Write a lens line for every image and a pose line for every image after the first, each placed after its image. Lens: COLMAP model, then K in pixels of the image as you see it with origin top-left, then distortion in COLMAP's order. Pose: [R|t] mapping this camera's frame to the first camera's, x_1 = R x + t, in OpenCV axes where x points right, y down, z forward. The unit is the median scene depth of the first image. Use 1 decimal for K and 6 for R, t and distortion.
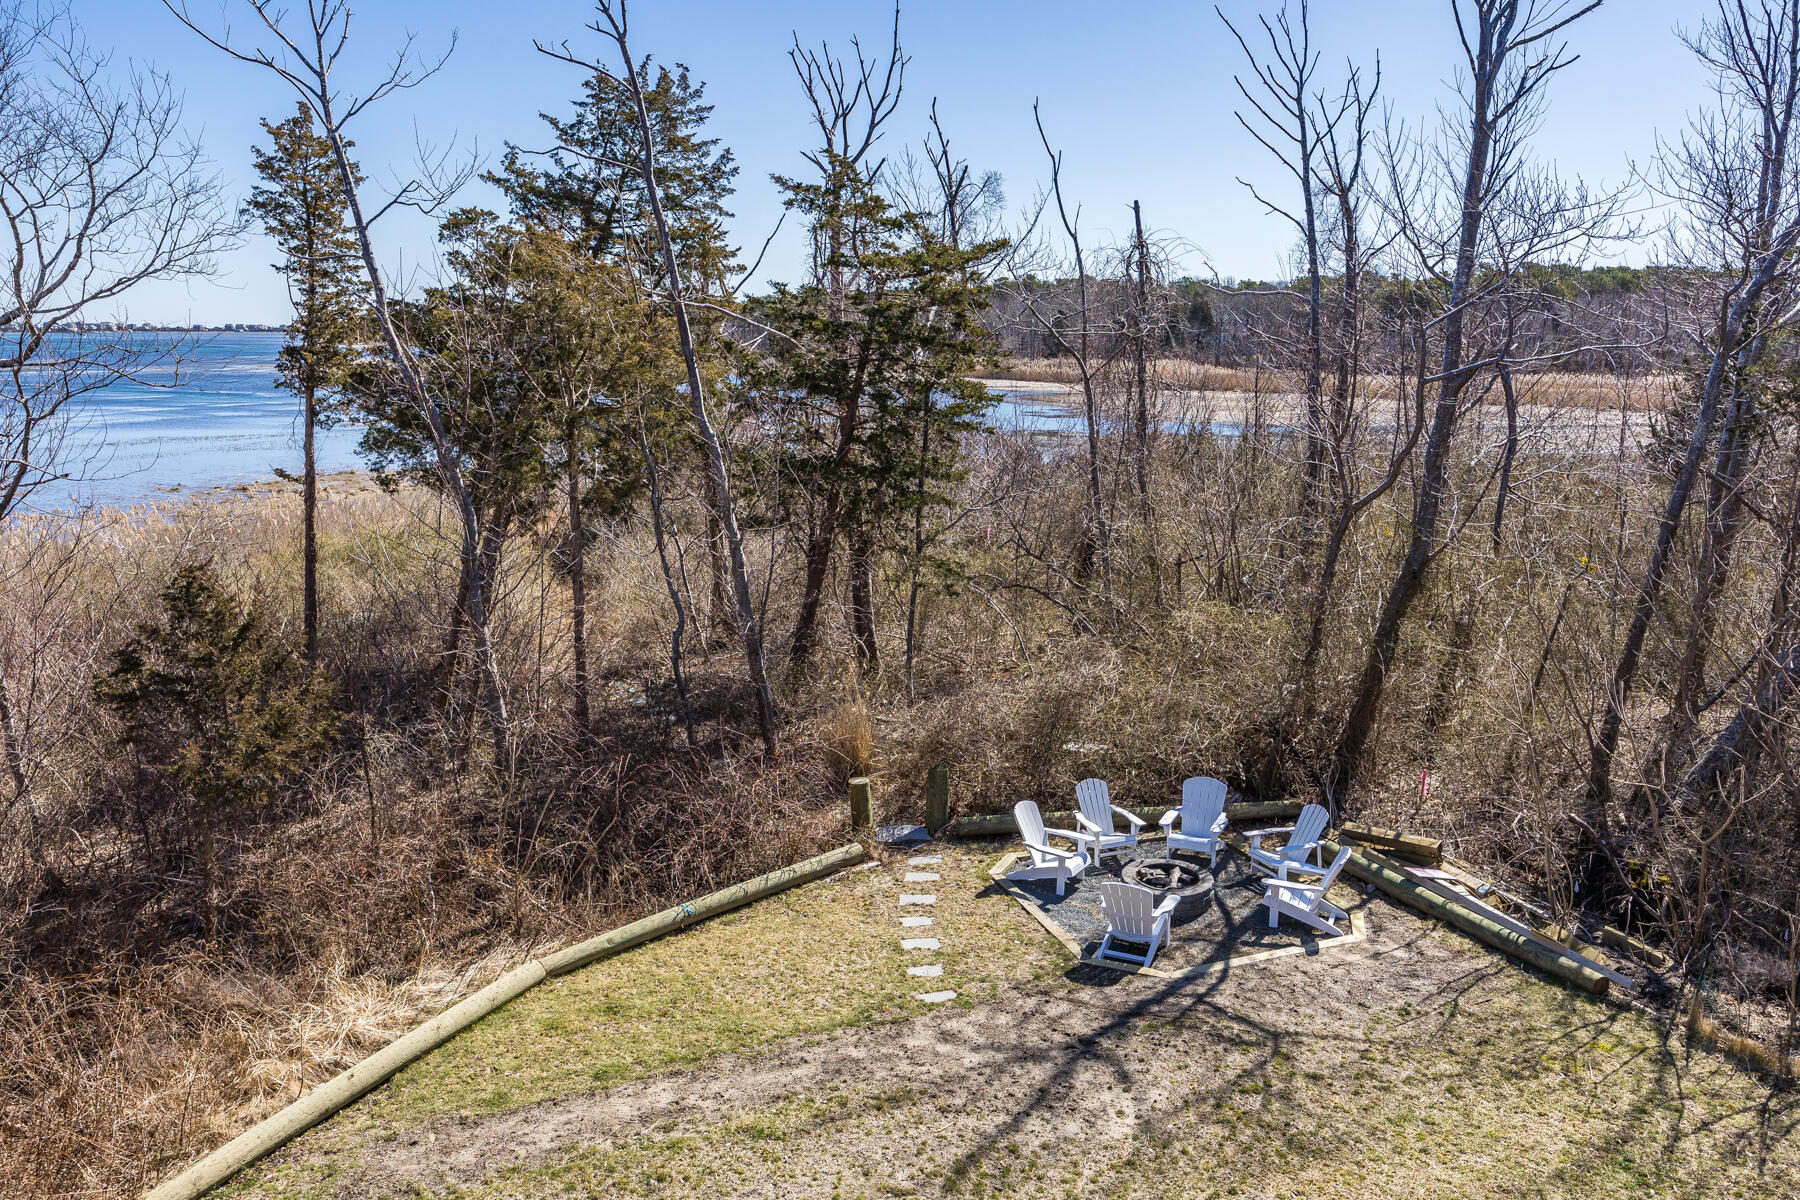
lens RADIAL K [[1281.6, 0, 900.0], [0, 1281.6, 600.0], [0, 0, 1]] dist [-0.002642, -0.006578]
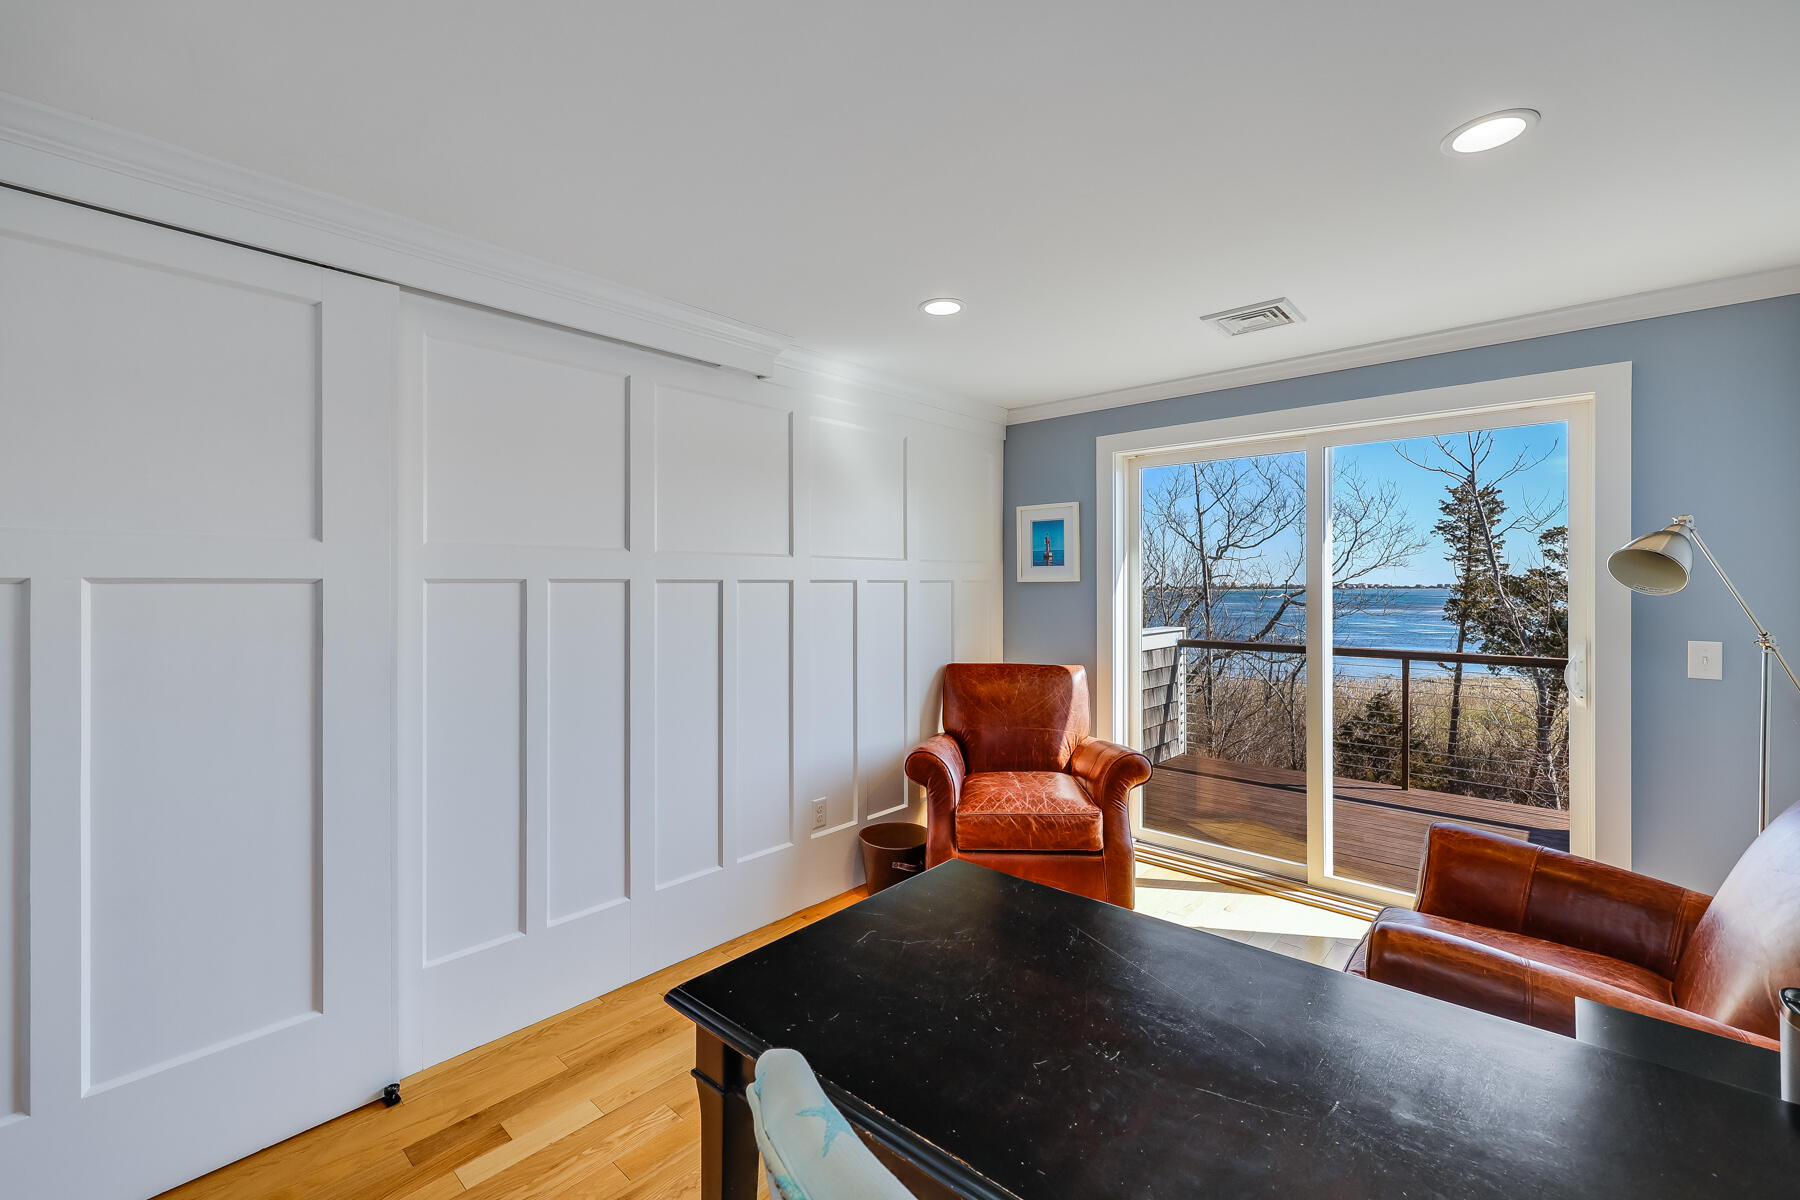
lens RADIAL K [[755.3, 0, 898.3], [0, 755.3, 578.4], [0, 0, 1]] dist [0.000929, 0.007694]
pose [[0.459155, -0.016429, -0.888204, 0.150415], [-0.178319, 0.977775, -0.110268, 0.044760], [0.870275, 0.209013, 0.446021, -0.231884]]
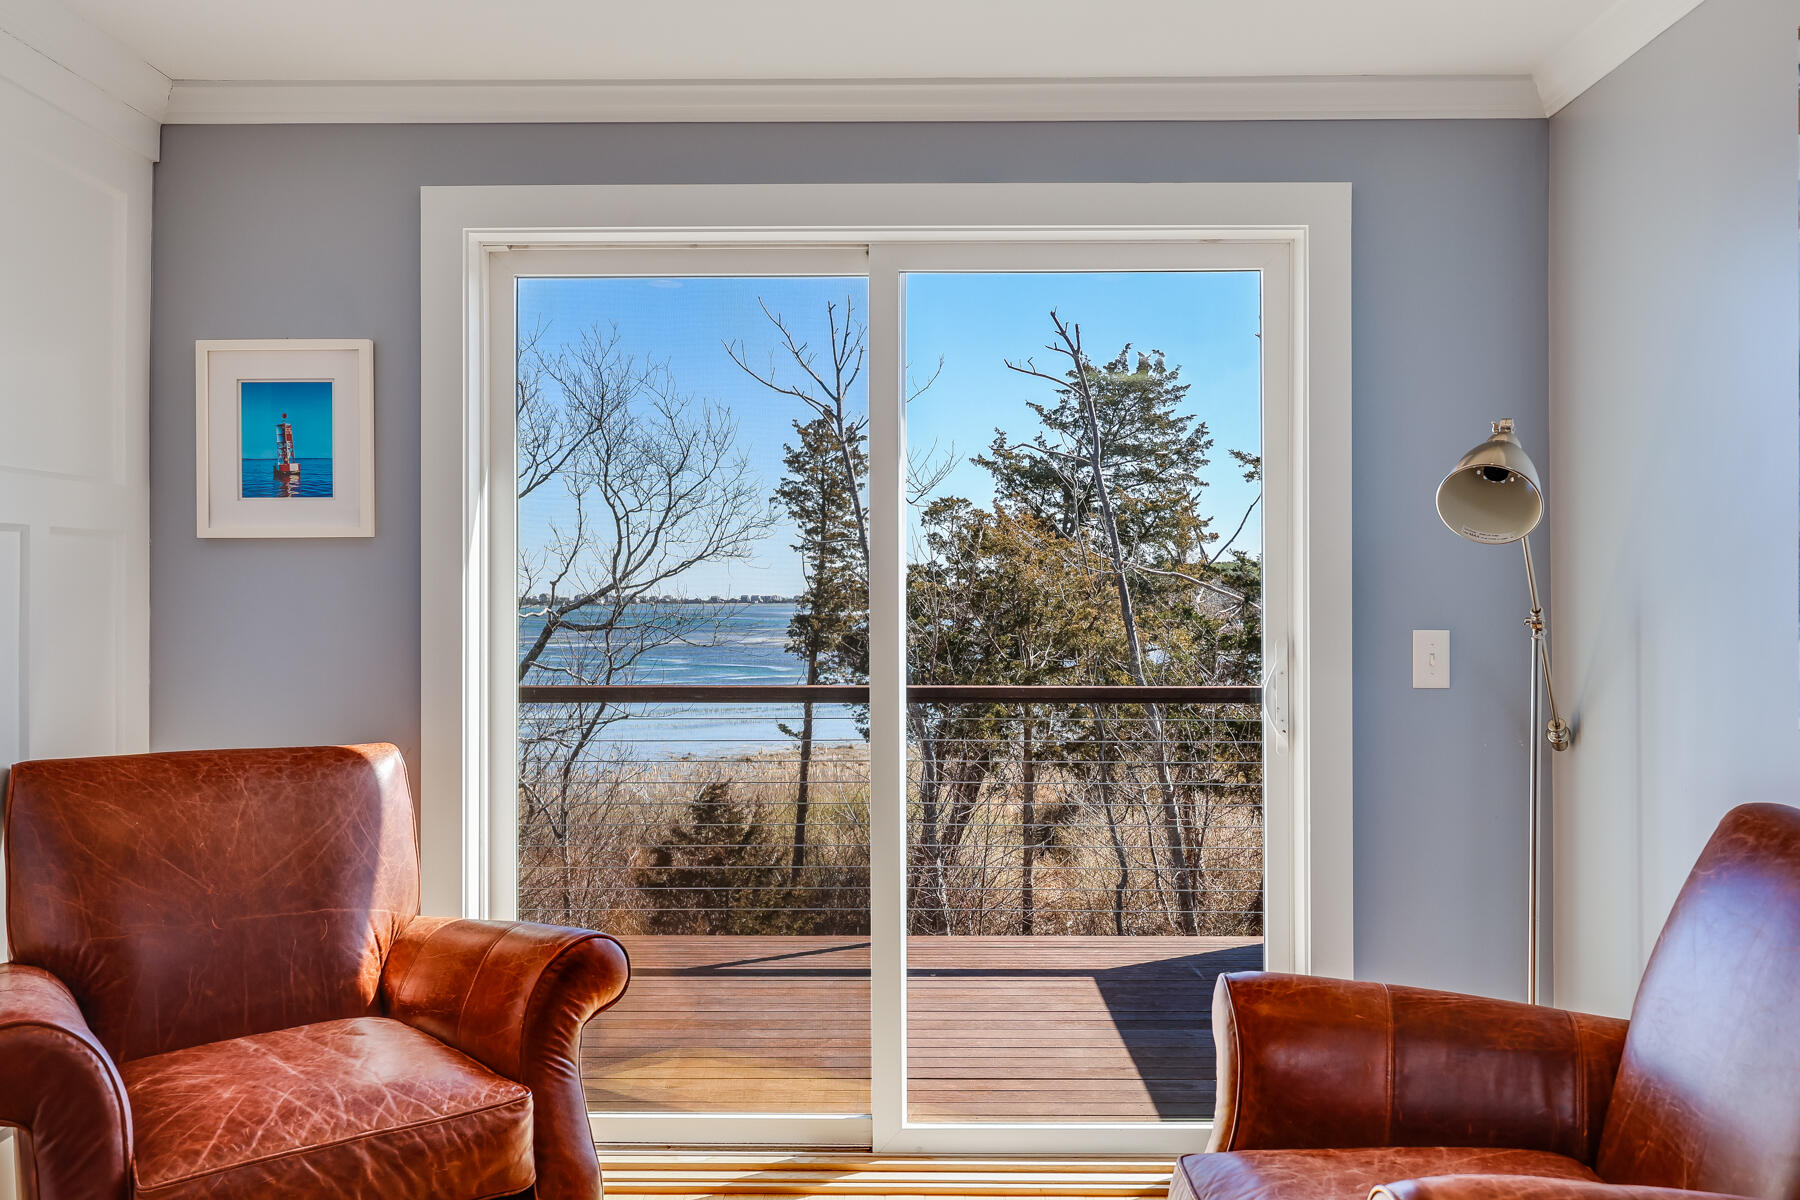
lens RADIAL K [[1575.1, 0, 897.8], [0, 1575.1, 572.8], [0, 0, 1]] dist [0.004201, -0.000125]
pose [[0.929706, -0.016124, -0.367950, 0.113913], [-0.065736, 0.975735, -0.208853, 0.049631], [0.362389, 0.218359, 0.906087, -0.232476]]
